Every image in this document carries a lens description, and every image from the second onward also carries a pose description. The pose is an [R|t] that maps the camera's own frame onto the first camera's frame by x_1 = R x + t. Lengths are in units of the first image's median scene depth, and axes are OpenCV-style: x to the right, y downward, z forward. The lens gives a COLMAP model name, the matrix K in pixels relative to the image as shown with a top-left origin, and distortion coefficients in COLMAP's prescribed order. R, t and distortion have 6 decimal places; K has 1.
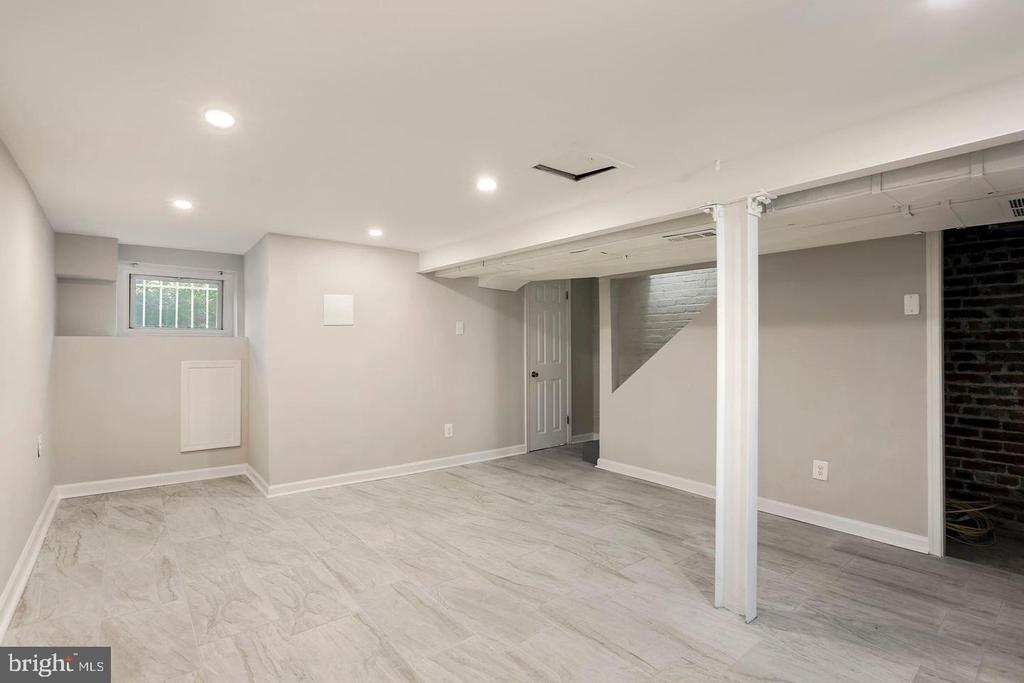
lens RADIAL K [[496.3, 0, 511.6], [0, 496.3, 340.7], [0, 0, 1]] dist [-0.001094, 0.000028]
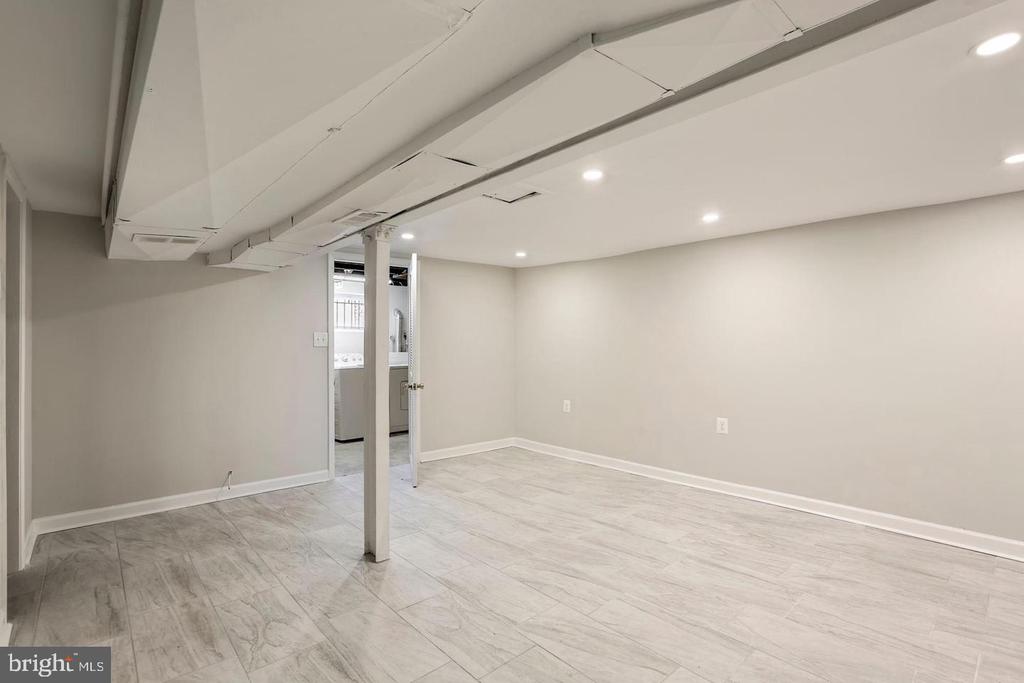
lens RADIAL K [[496.3, 0, 508.4], [0, 496.3, 343.0], [0, 0, 1]] dist [-0.001094, 0.000028]
pose [[-0.999228, -0.006813, -0.038689, 0.154708], [-0.006686, 0.999972, -0.003398, 0.009769], [0.038711, -0.003137, -0.999246, 2.066641]]
